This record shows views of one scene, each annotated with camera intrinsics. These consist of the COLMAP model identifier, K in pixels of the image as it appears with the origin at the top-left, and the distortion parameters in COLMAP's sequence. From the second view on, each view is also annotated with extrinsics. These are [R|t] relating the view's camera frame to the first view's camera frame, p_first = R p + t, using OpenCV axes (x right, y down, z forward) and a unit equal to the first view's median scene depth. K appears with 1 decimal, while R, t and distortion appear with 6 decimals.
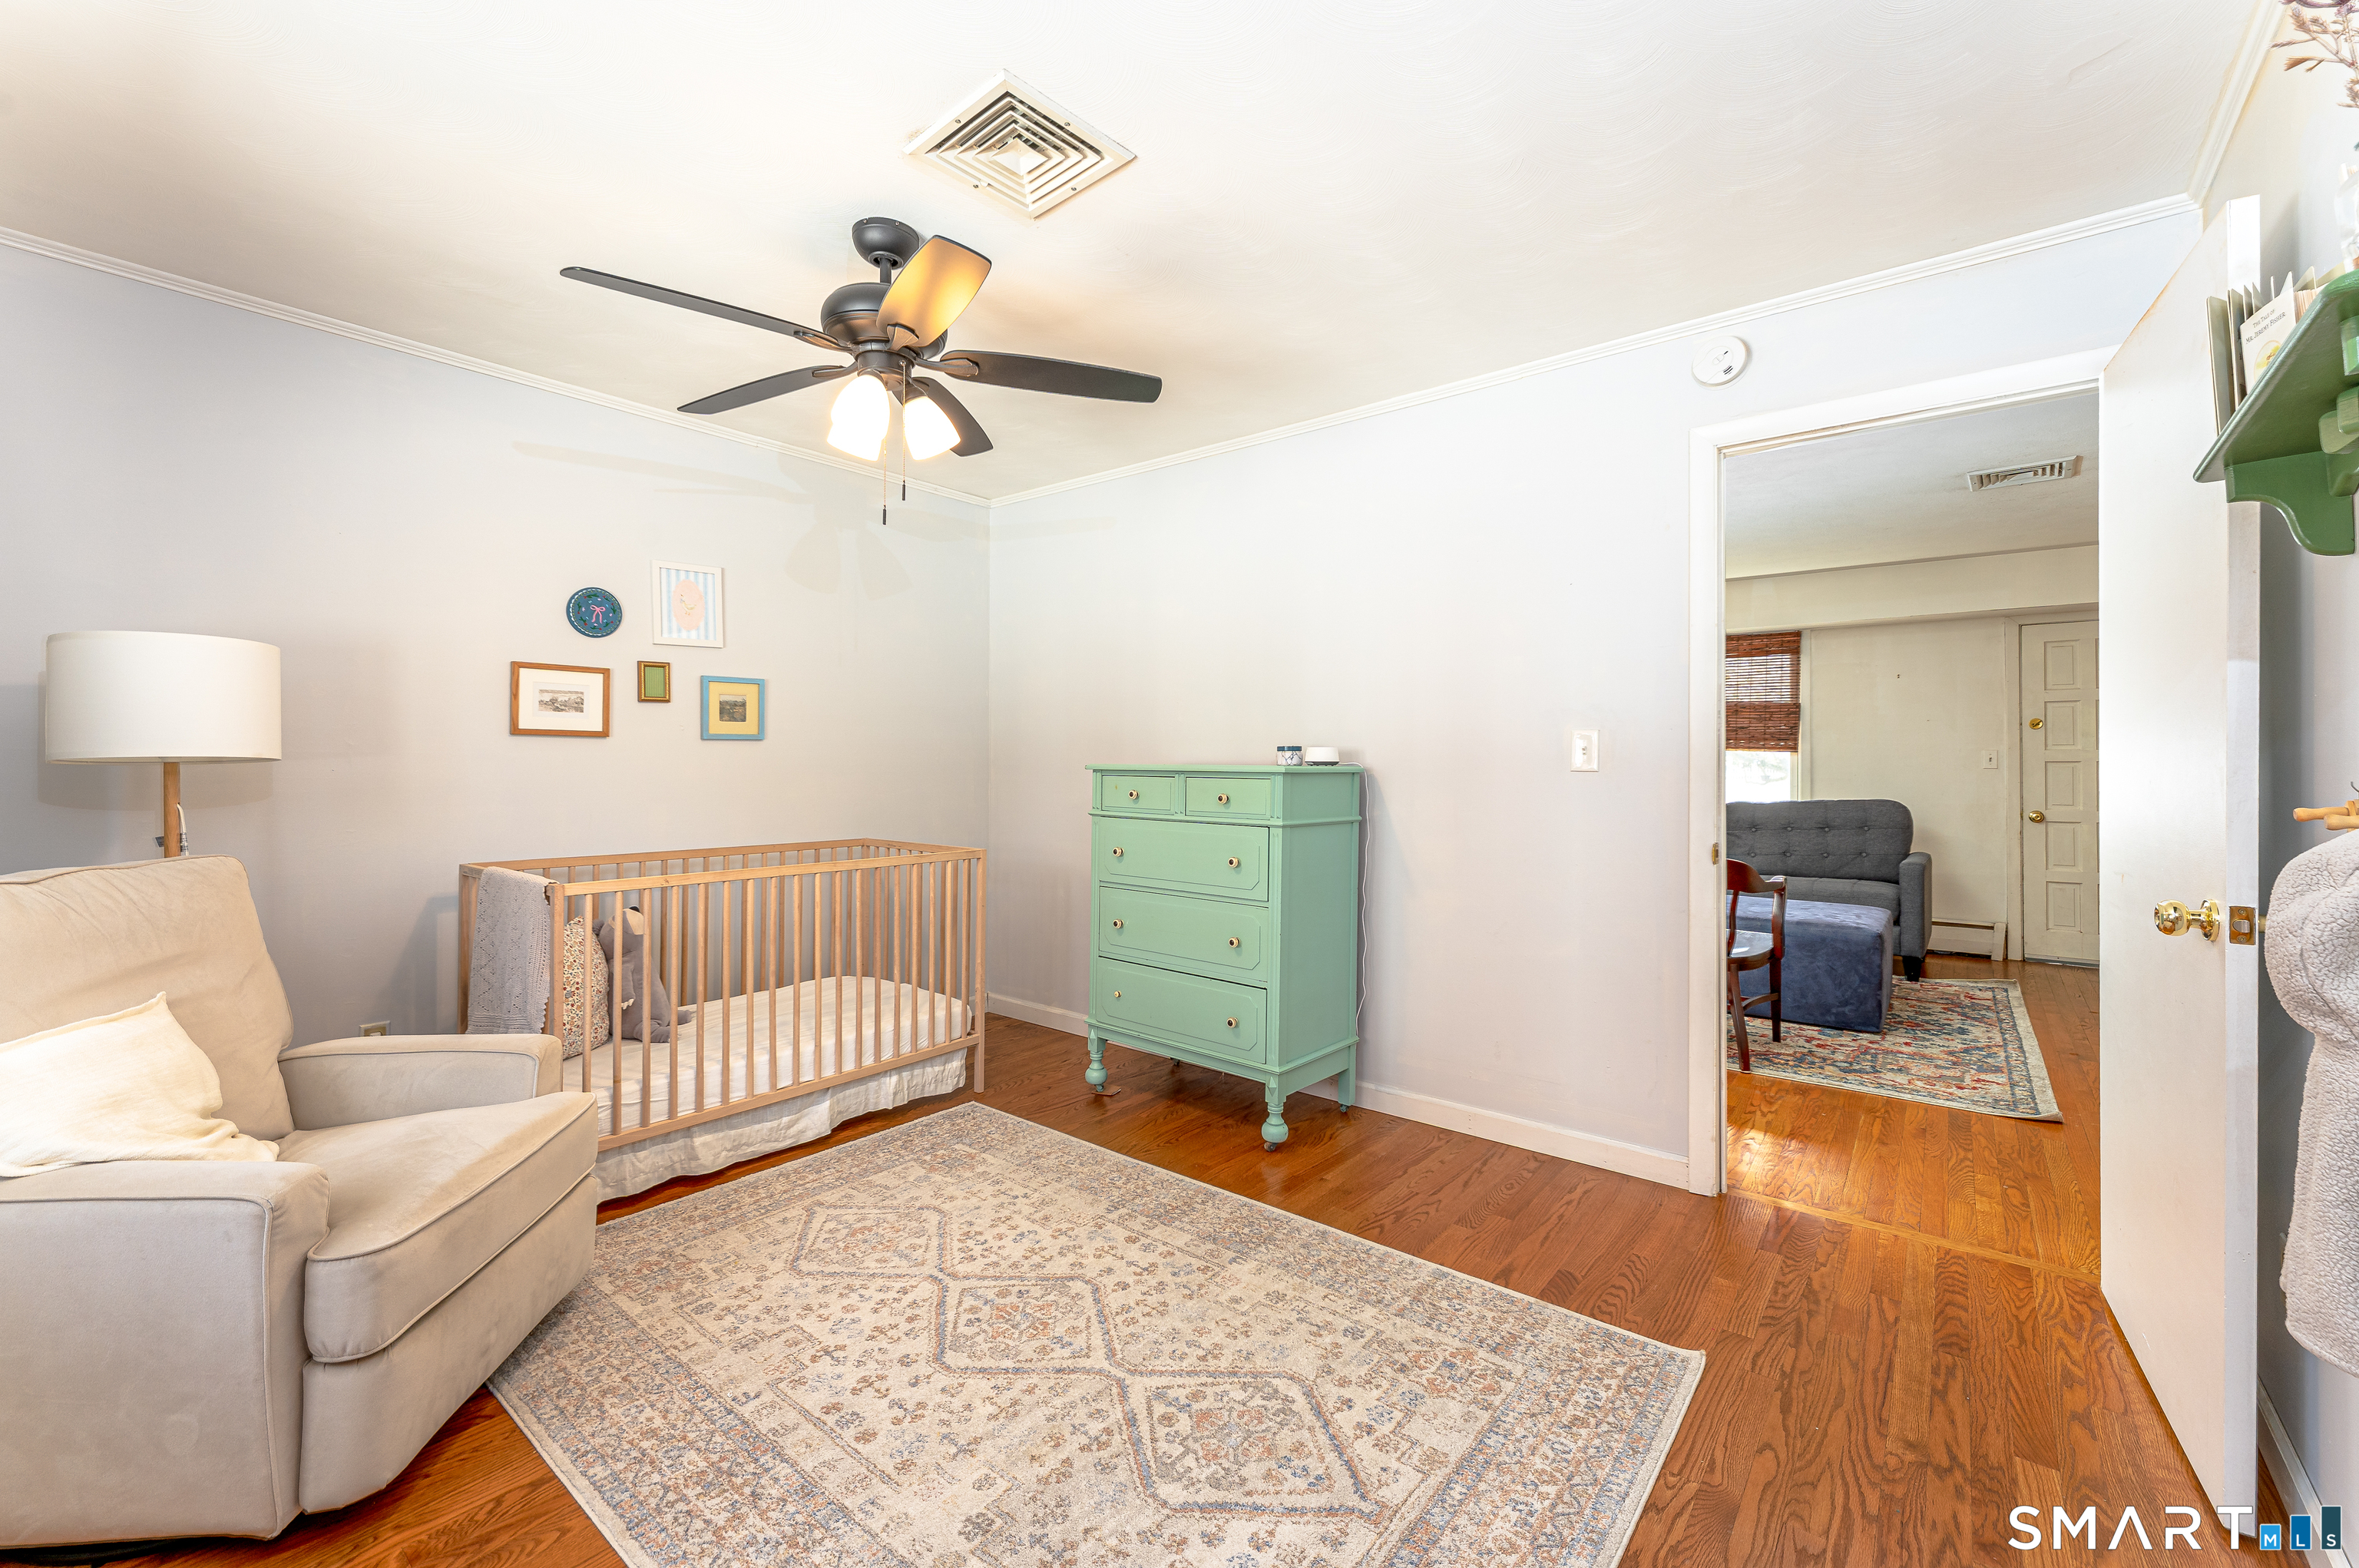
lens RADIAL K [[960.5, 0, 1181.5], [0, 960.5, 777.8], [0, 0, 1]] dist [0.001169, -0.000373]
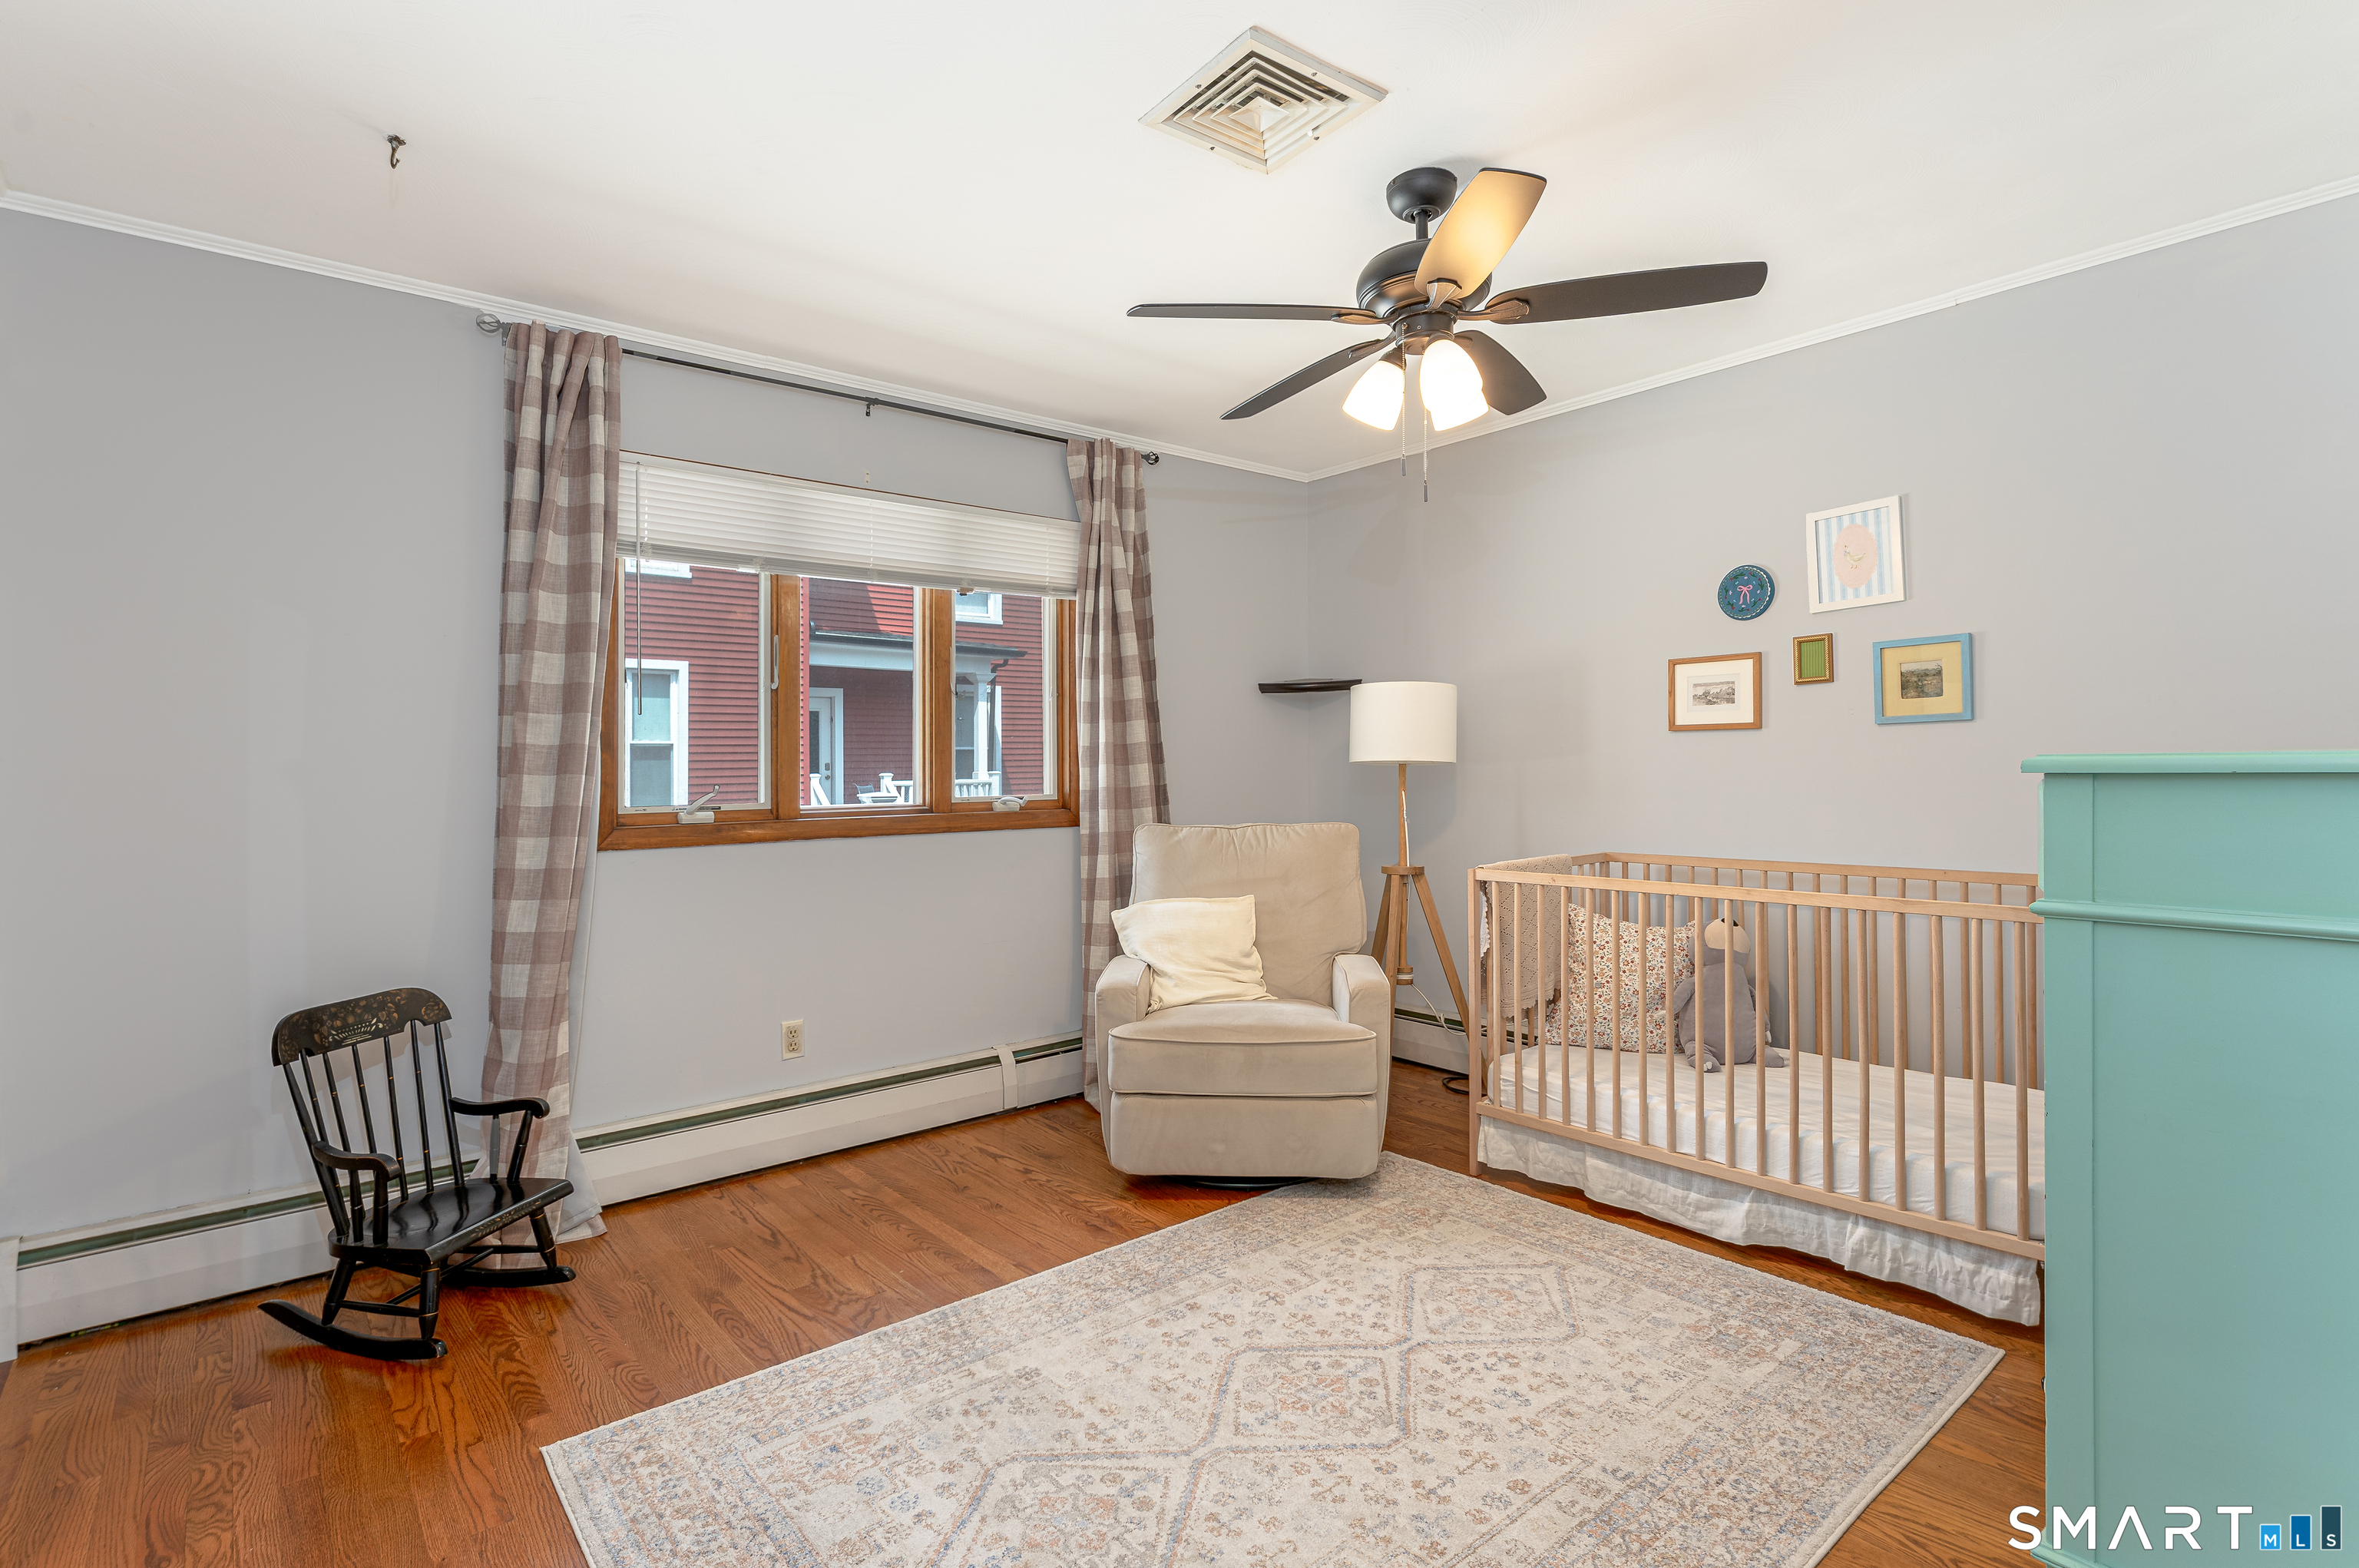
lens RADIAL K [[1143.3, 0, 1175.6], [0, 1143.3, 777.6], [0, 0, 1]] dist [0.001638, -0.000124]
pose [[-0.195652, 0.010461, -0.980618, 0.636665], [0.002820, 0.999945, 0.010105, -0.010454], [0.980669, -0.000789, -0.195671, 0.777244]]
